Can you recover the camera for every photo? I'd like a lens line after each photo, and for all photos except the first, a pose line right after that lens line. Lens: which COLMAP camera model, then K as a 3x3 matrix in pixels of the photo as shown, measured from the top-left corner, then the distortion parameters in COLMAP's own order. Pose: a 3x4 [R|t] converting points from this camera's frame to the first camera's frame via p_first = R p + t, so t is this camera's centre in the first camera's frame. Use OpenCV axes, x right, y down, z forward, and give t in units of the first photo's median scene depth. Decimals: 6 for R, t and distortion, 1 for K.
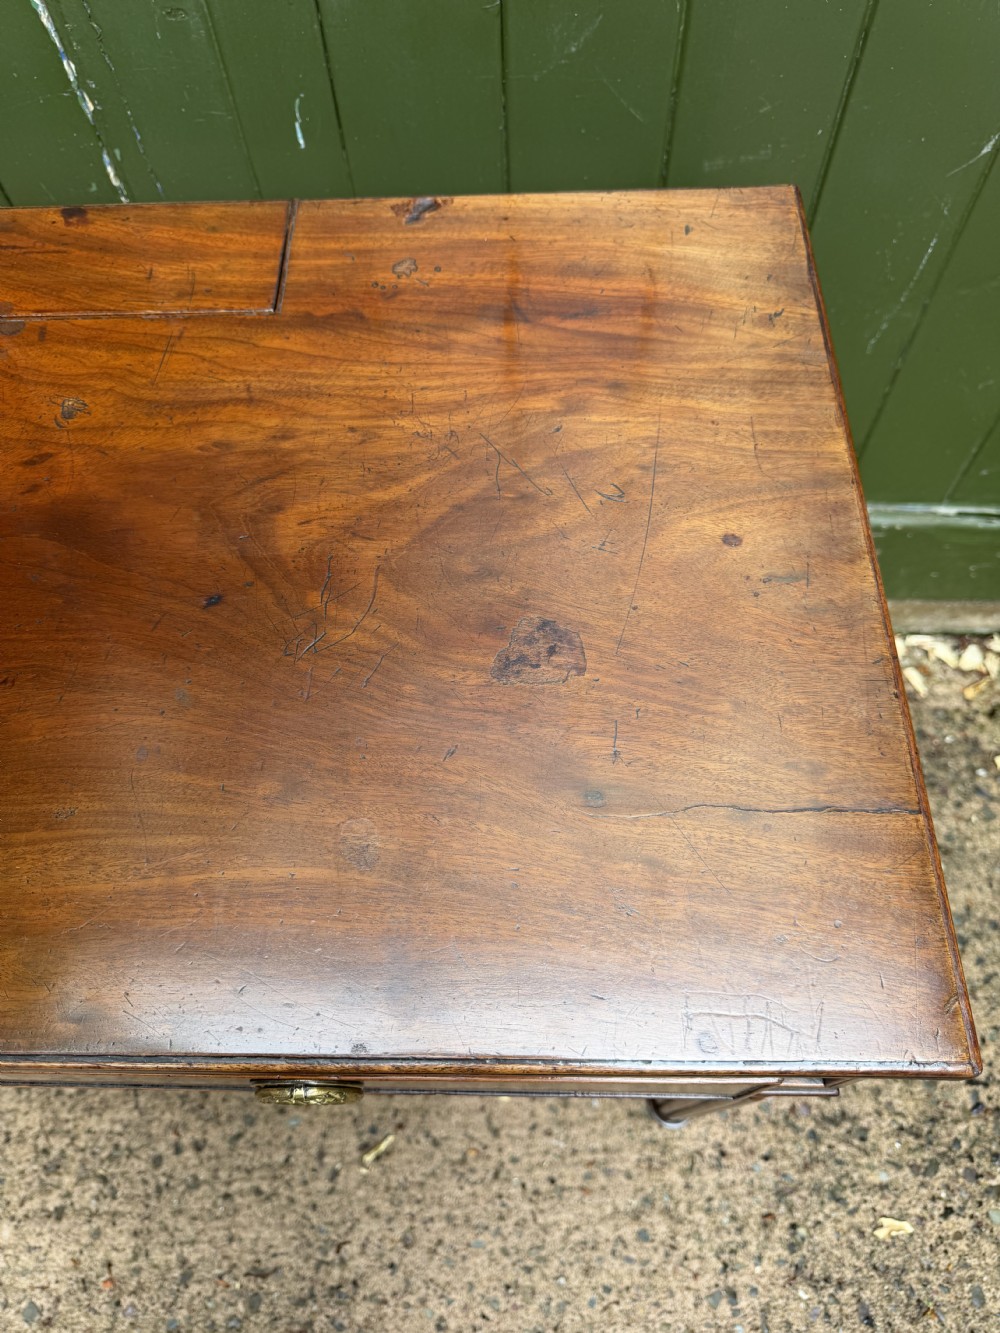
lens RADIAL K [[970.7, 0, 502.3], [0, 970.7, 668.7], [0, 0, 1]] dist [-0.000789, -0.006848]
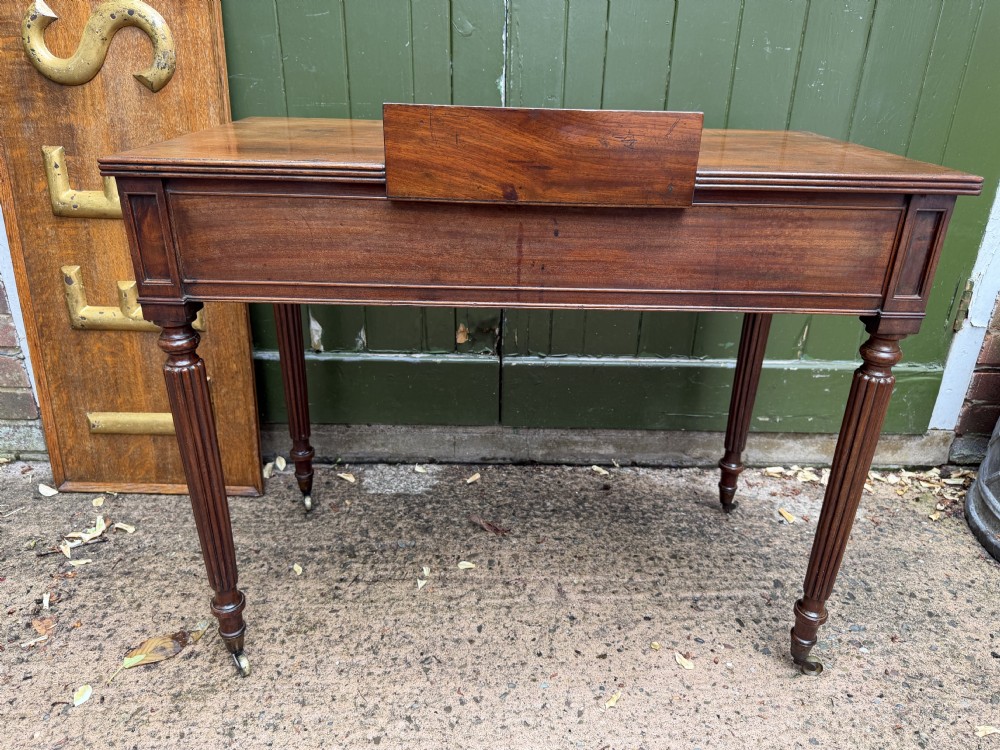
lens RADIAL K [[728.2, 0, 507.4], [0, 728.2, 368.3], [0, 0, 1]] dist [-0.000789, -0.006848]
pose [[0.997468, 0.030879, 0.064062, -0.360524], [0.016019, 0.780104, -0.625445, 0.790929], [-0.069288, 0.624888, 0.777634, -0.097134]]
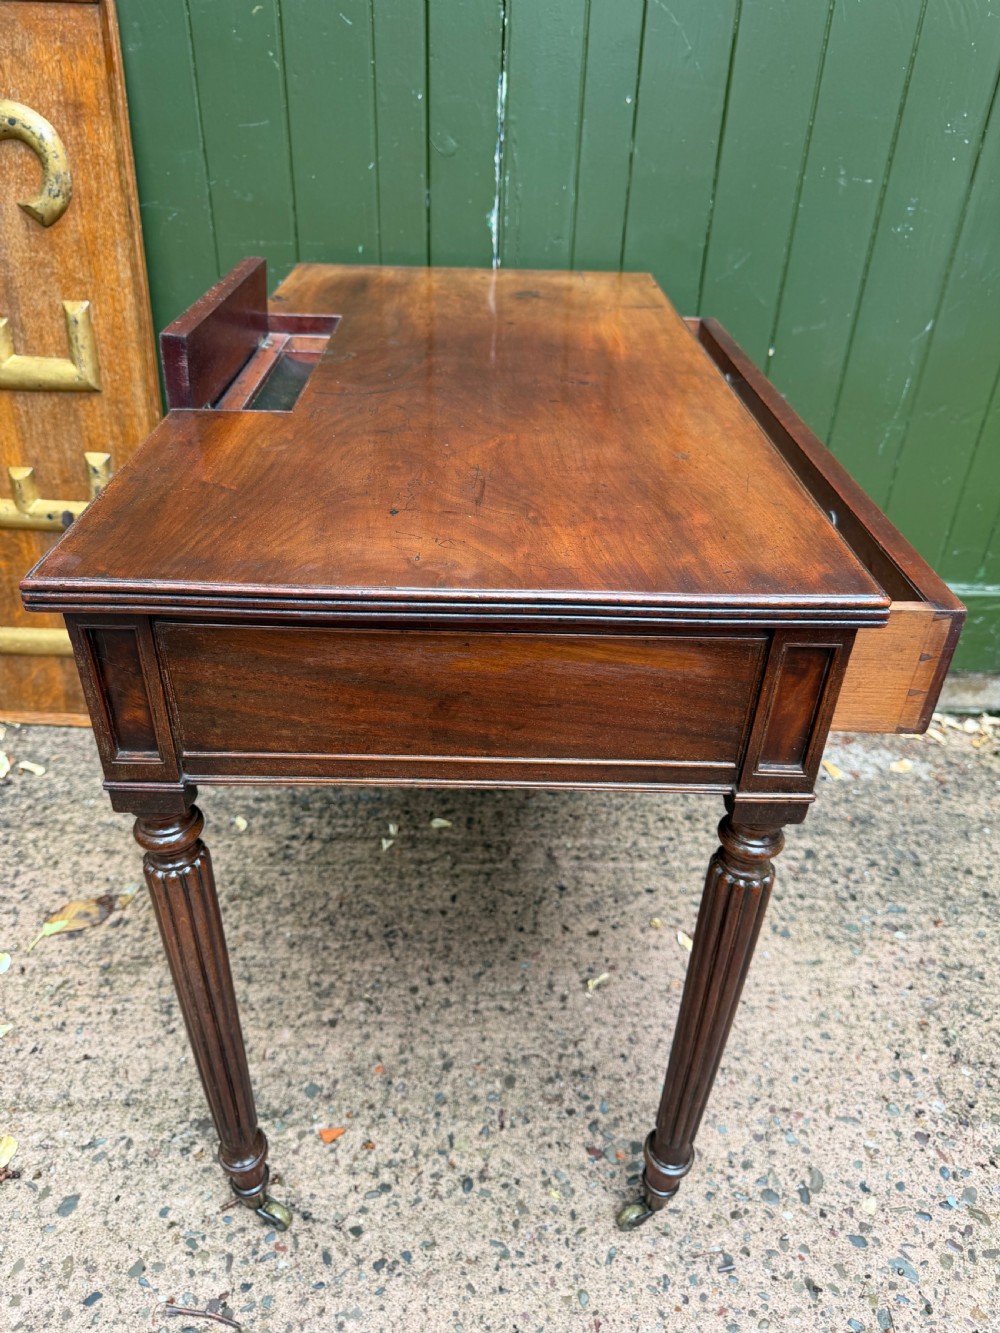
lens RADIAL K [[970.7, 0, 504.6], [0, 970.7, 666.5], [0, 0, 1]] dist [-0.000789, -0.006848]
pose [[0.997354, 0.043526, 0.058221, -0.338363], [-0.007916, 0.861190, -0.508222, 0.788065], [-0.072260, 0.506416, 0.859256, -0.242036]]
